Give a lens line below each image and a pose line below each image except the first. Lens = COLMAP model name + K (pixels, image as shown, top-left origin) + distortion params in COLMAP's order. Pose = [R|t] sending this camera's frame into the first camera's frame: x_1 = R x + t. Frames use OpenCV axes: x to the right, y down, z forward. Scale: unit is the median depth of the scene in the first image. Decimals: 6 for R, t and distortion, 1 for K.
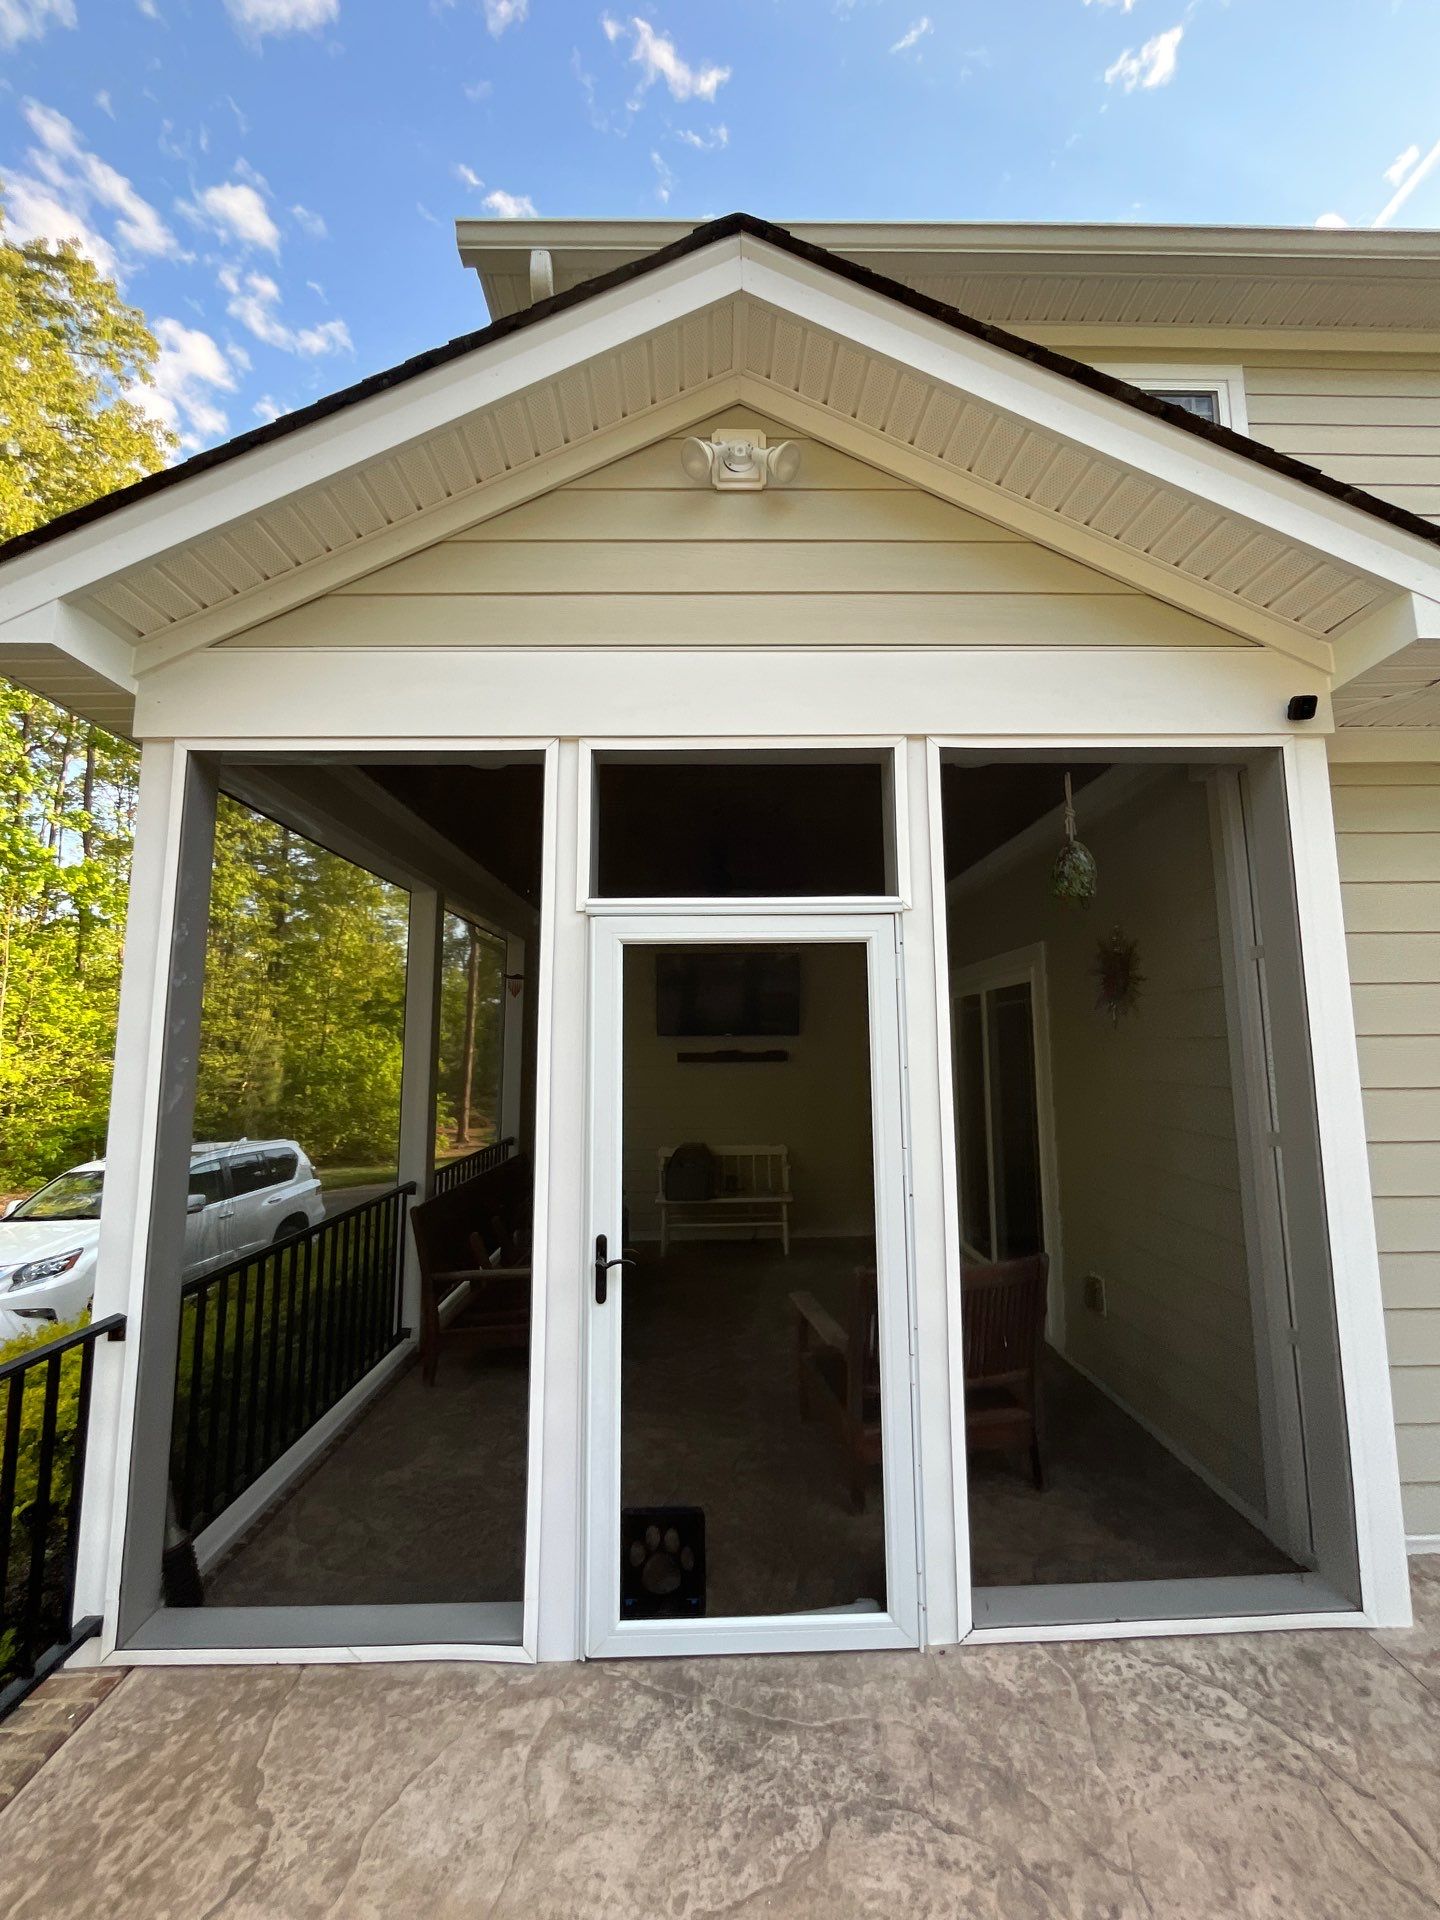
lens RADIAL K [[775.4, 0, 719.5], [0, 775.4, 954.5], [0, 0, 1]] dist [-0.005790, 0.000136]
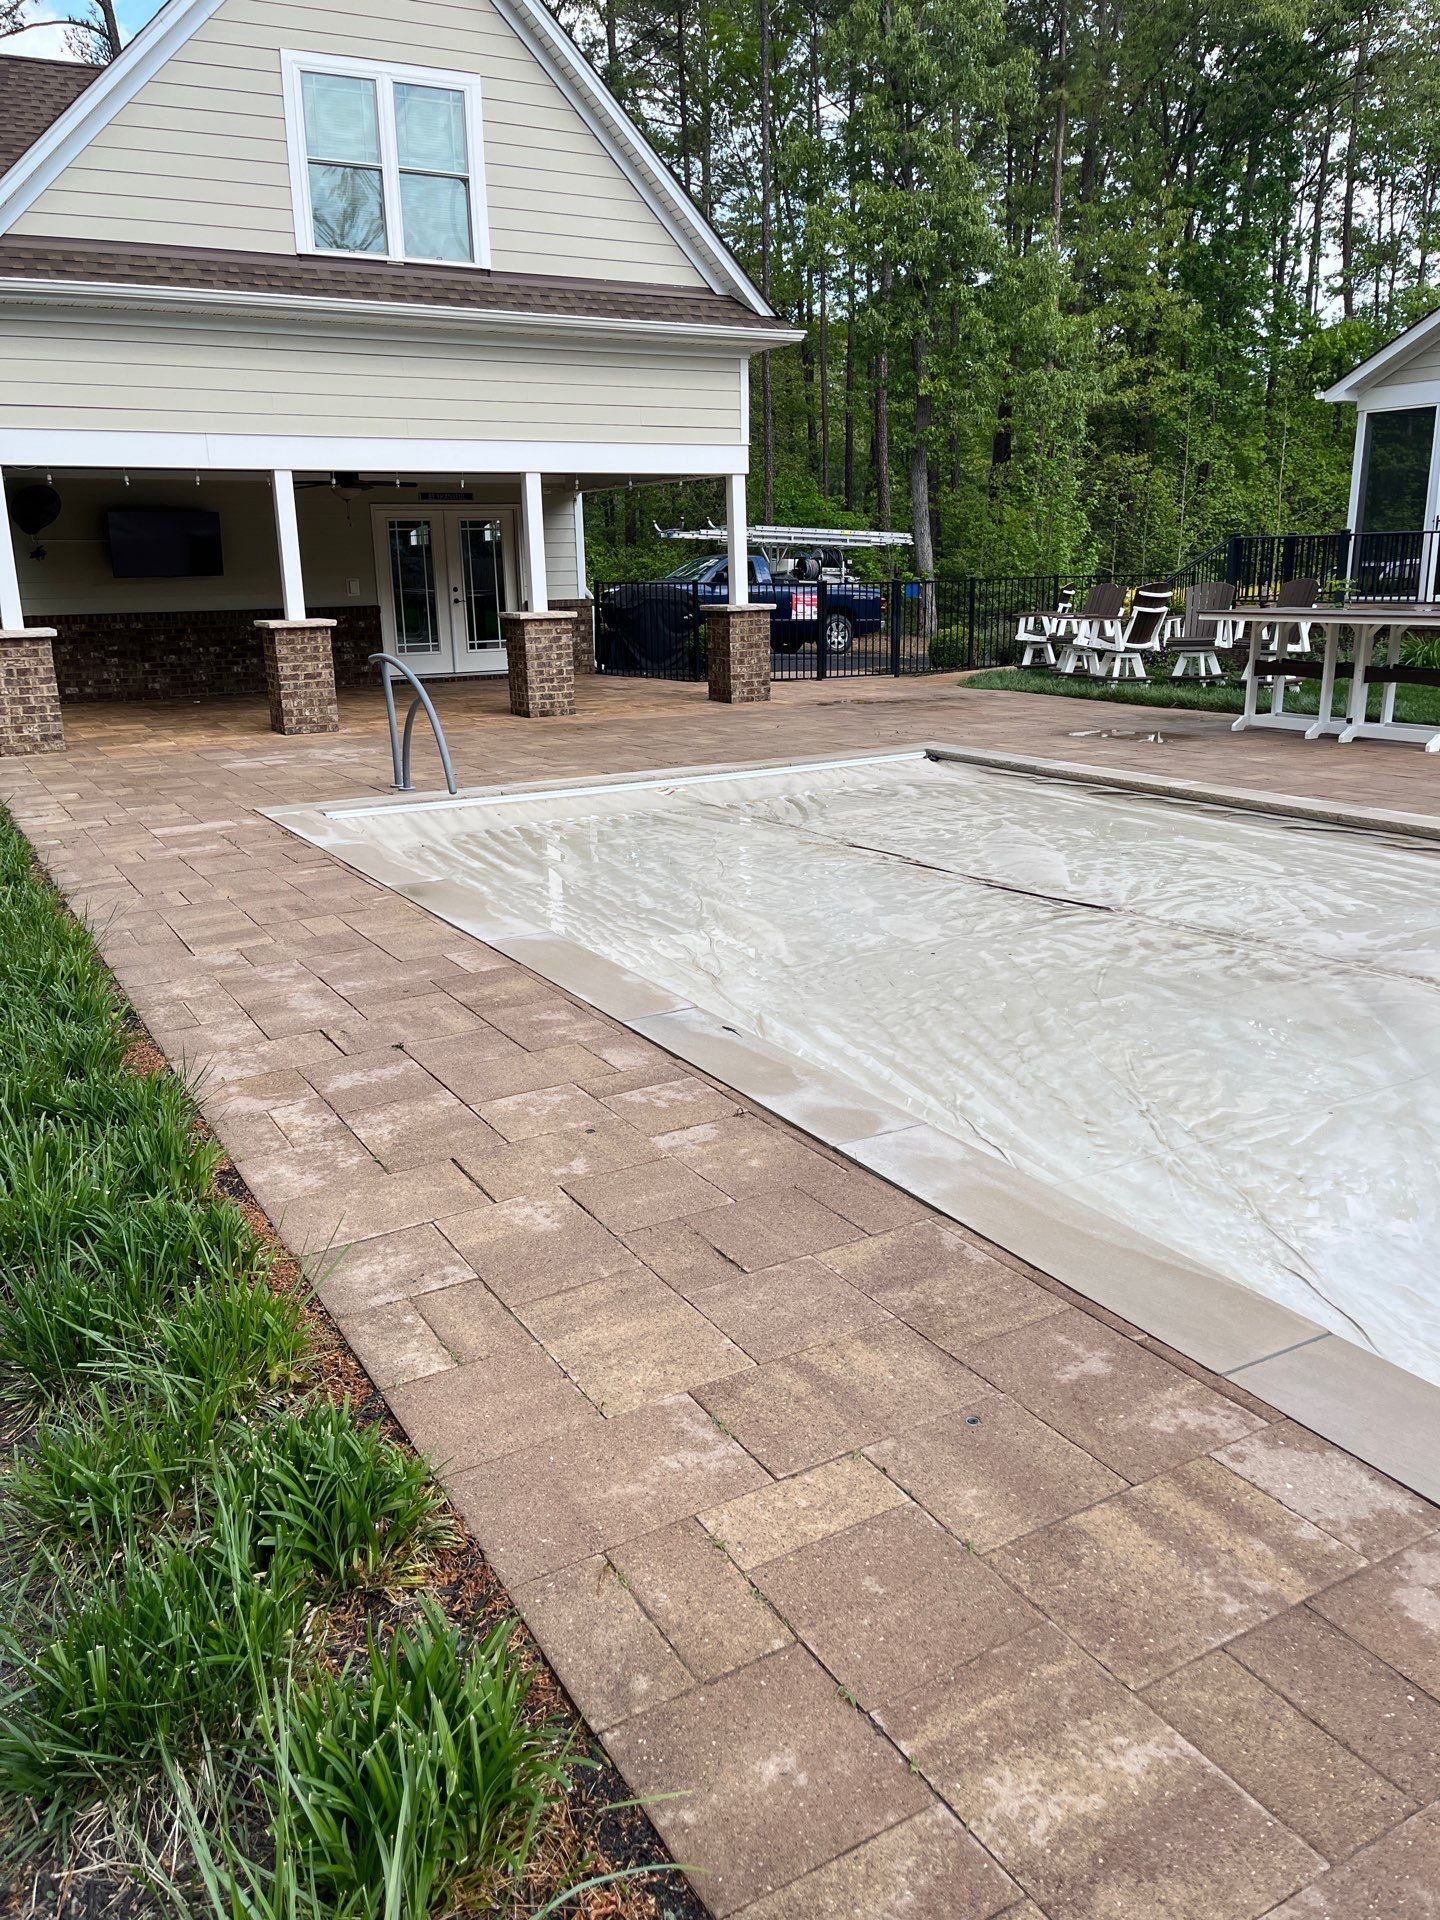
lens RADIAL K [[1473.8, 0, 720.0], [0, 1473.8, 960.0], [0, 0, 1]] dist [0.060946, -0.081876]
pose [[0.480615, 0.228576, -0.846618, 6.204765], [0.121747, 0.938690, 0.322549, -0.581566], [0.868439, -0.258096, 0.423320, -7.406942]]
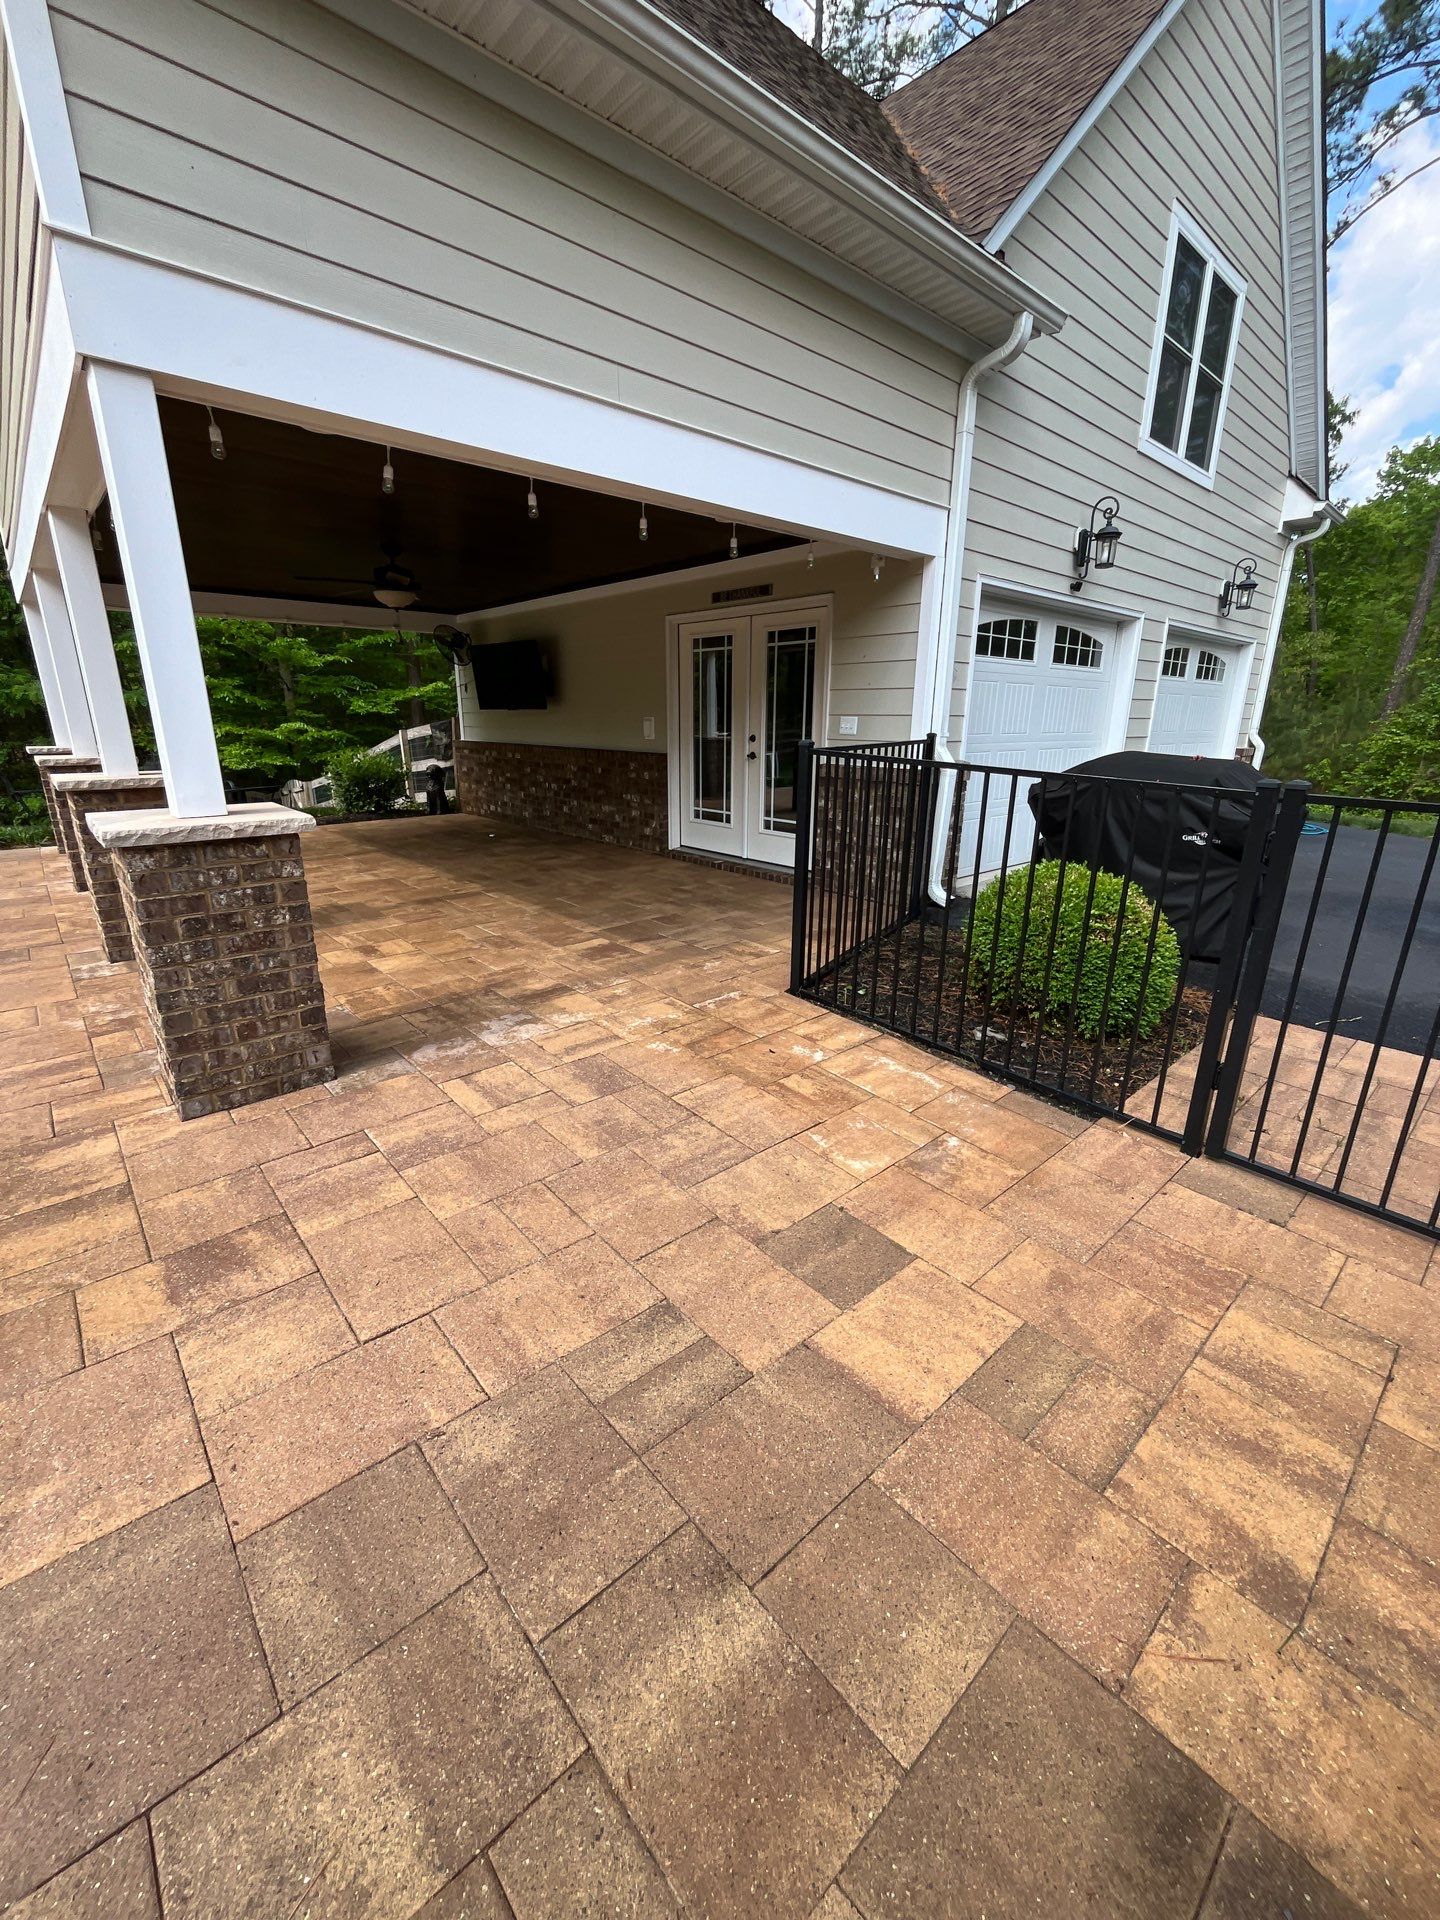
lens RADIAL K [[777.8, 0, 723.0], [0, 777.8, 956.2], [0, 0, 1]] dist [-0.003610, -0.000383]
pose [[-0.754278, 0.195539, -0.626761, -0.186428], [0.074841, 0.974005, 0.213806, 0.158644], [0.652276, 0.114362, -0.749305, -2.244077]]
